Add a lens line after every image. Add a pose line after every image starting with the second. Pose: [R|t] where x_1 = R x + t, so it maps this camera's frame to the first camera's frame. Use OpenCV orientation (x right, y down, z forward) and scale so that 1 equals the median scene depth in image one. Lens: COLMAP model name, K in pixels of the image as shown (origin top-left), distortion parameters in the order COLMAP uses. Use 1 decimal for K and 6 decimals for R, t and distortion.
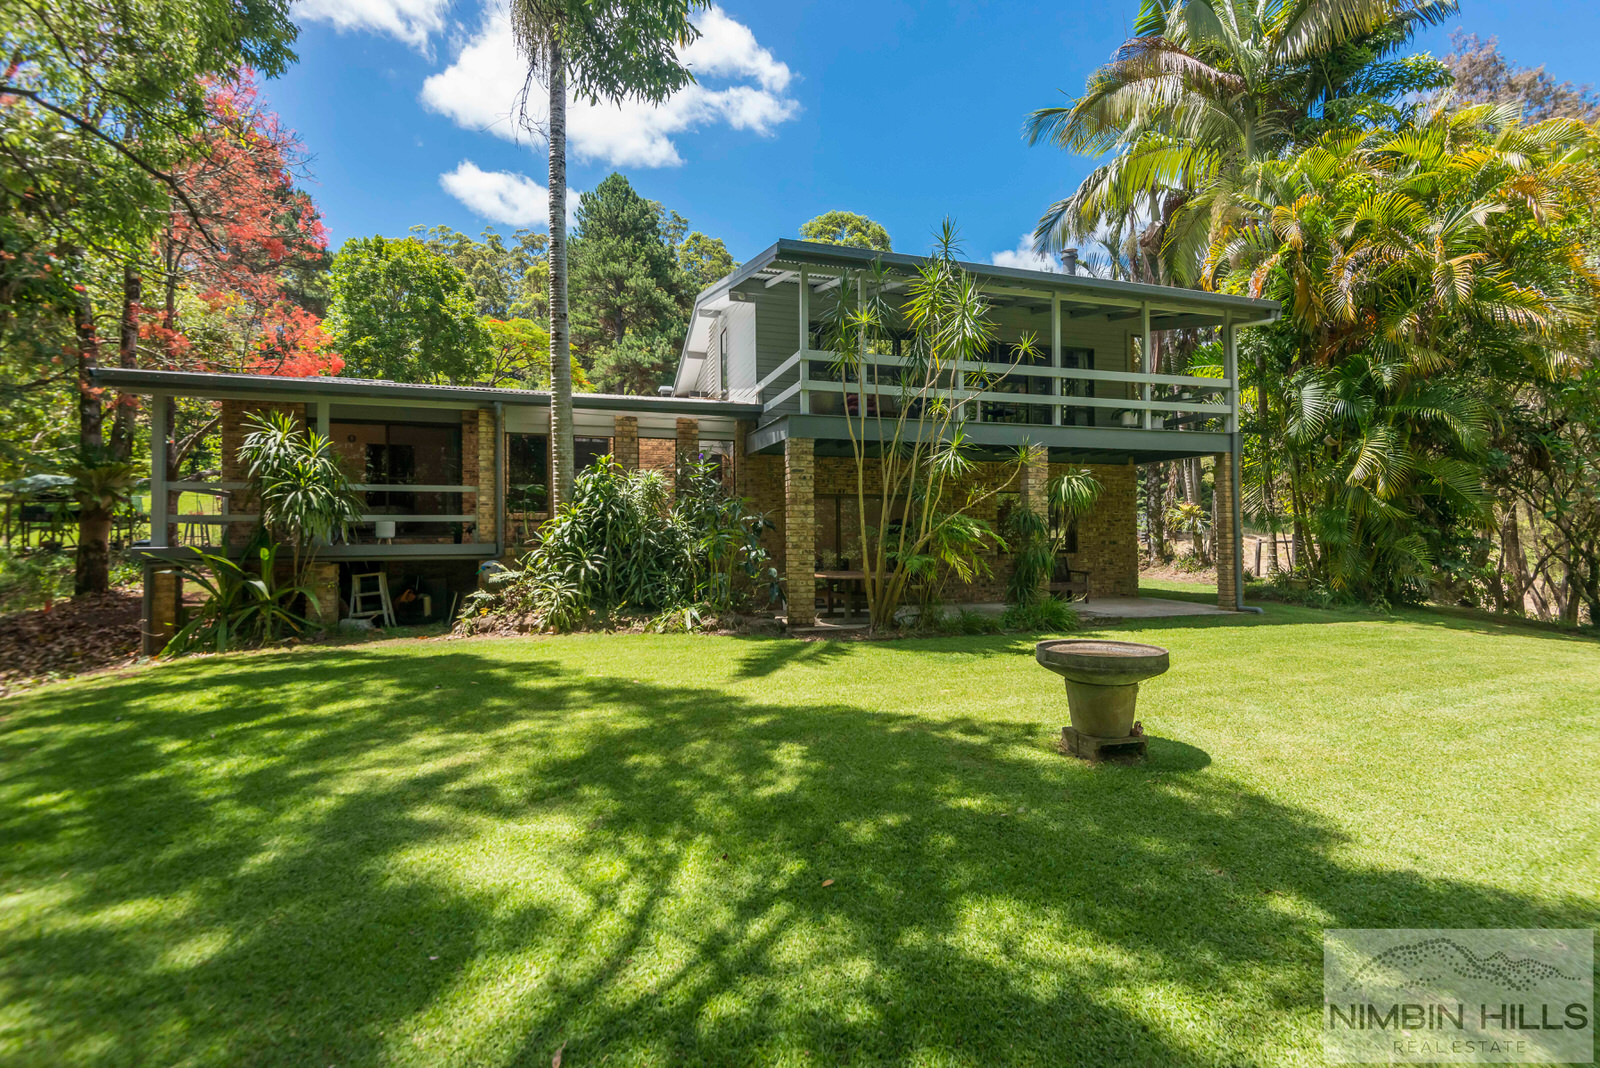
lens RADIAL K [[734.7, 0, 816.5], [0, 734.7, 530.2], [0, 0, 1]] dist [0.040941, -0.018017]
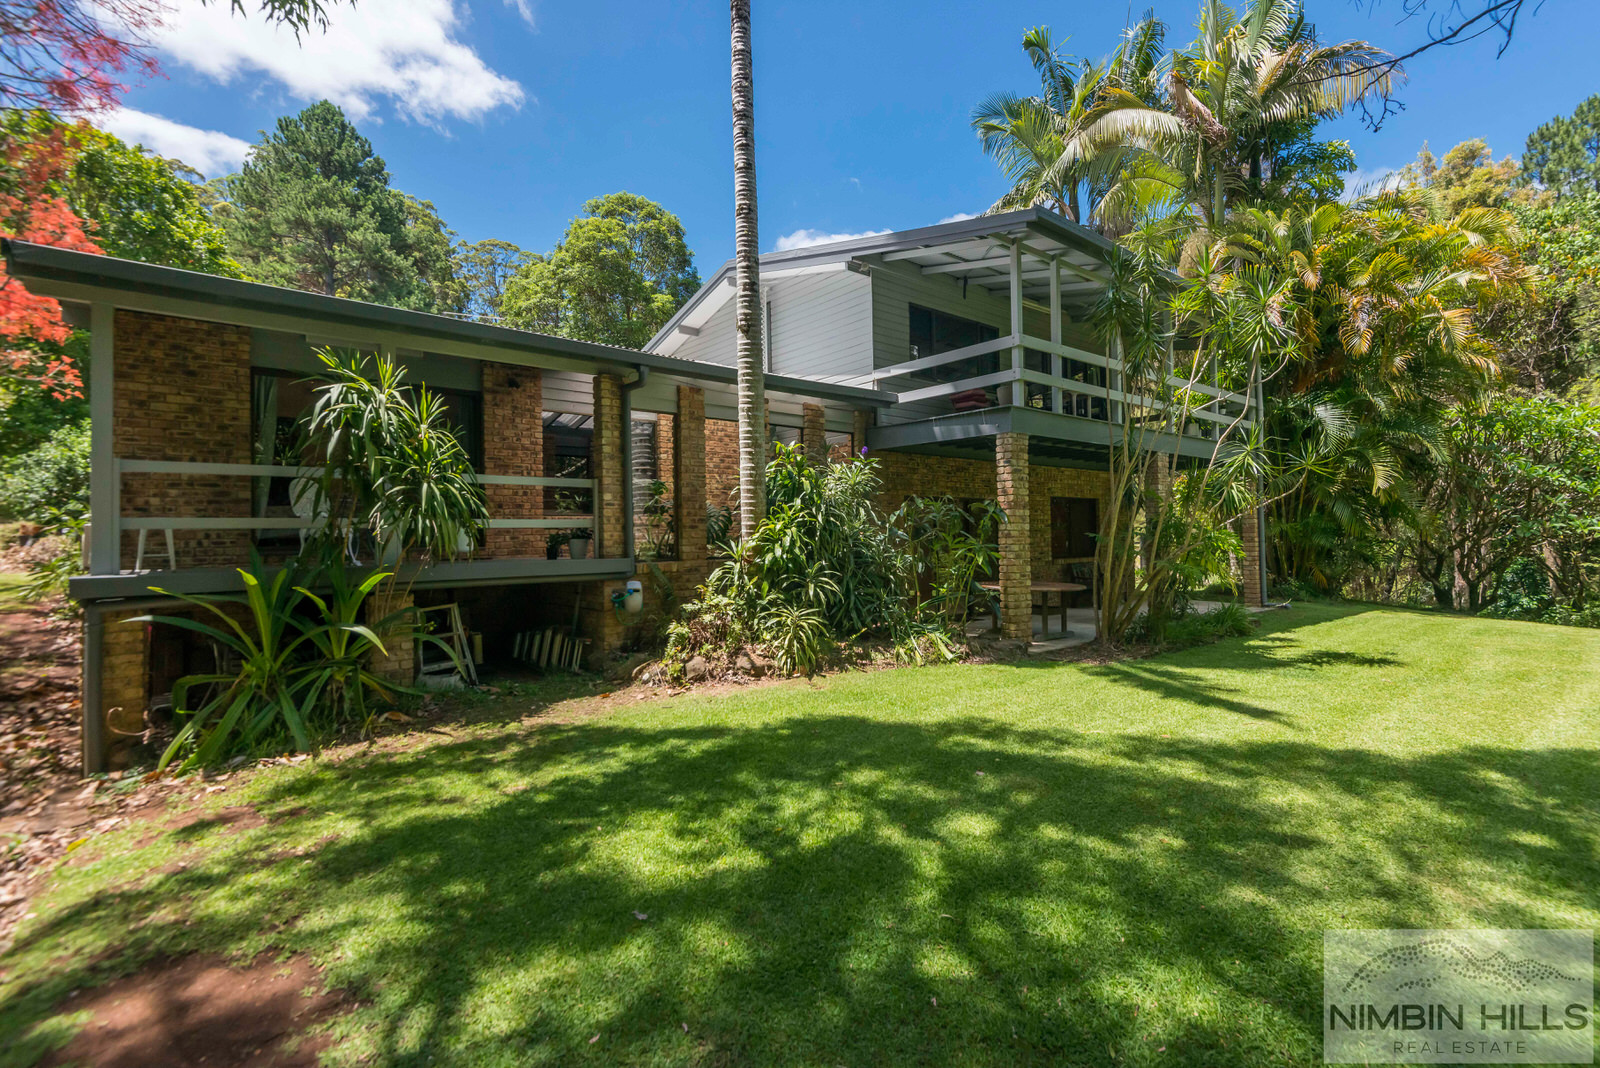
lens RADIAL K [[722.7, 0, 800.0], [0, 722.7, 534.0], [0, 0, 1]] dist [0.016863, -0.000205]
pose [[0.927703, -0.005009, 0.373285, -0.206828], [0.002582, 0.999972, 0.007001, -0.003952], [-0.373309, -0.005531, 0.927690, 0.100657]]
